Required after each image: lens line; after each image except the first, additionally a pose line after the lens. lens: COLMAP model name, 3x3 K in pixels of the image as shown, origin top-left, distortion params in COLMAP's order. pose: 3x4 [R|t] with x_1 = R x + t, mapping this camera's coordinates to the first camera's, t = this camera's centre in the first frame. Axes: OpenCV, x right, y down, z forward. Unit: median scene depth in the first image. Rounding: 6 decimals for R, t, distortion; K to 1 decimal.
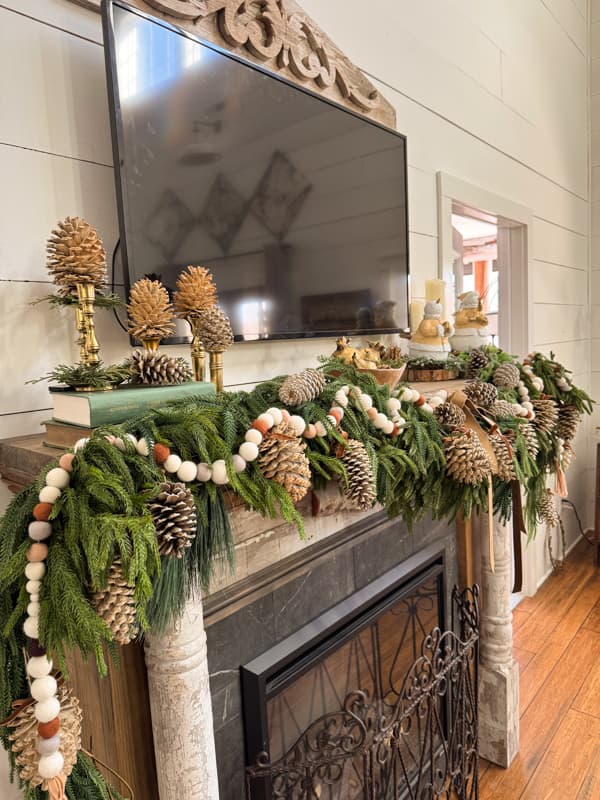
lens RADIAL K [[557.5, 0, 299.9], [0, 557.5, 401.6], [0, 0, 1]] dist [0.006309, -0.009386]
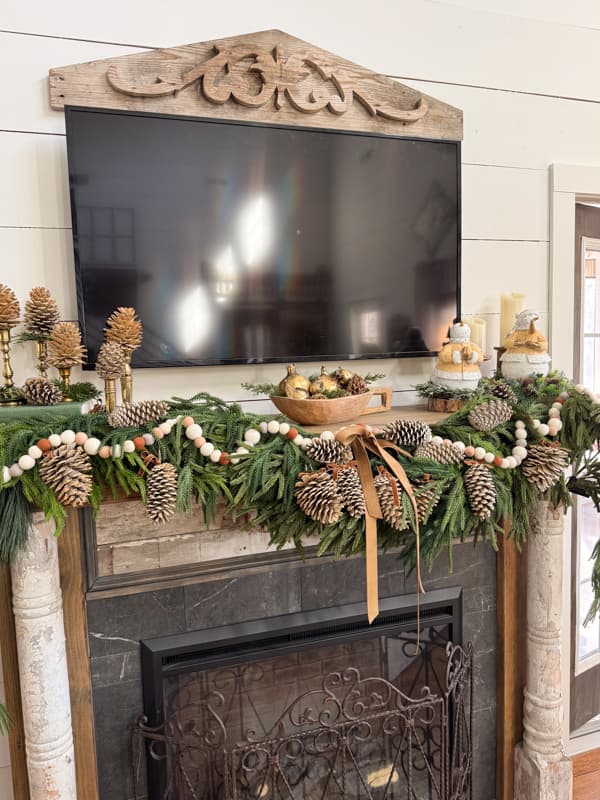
lens RADIAL K [[592.4, 0, 300.1], [0, 592.4, 400.3], [0, 0, 1]] dist [0.003304, 0.001428]
pose [[0.859856, 0.075554, -0.504916, 0.619943], [-0.073043, 0.997020, 0.024801, -0.074710], [0.505285, 0.015556, 0.862812, 0.052580]]
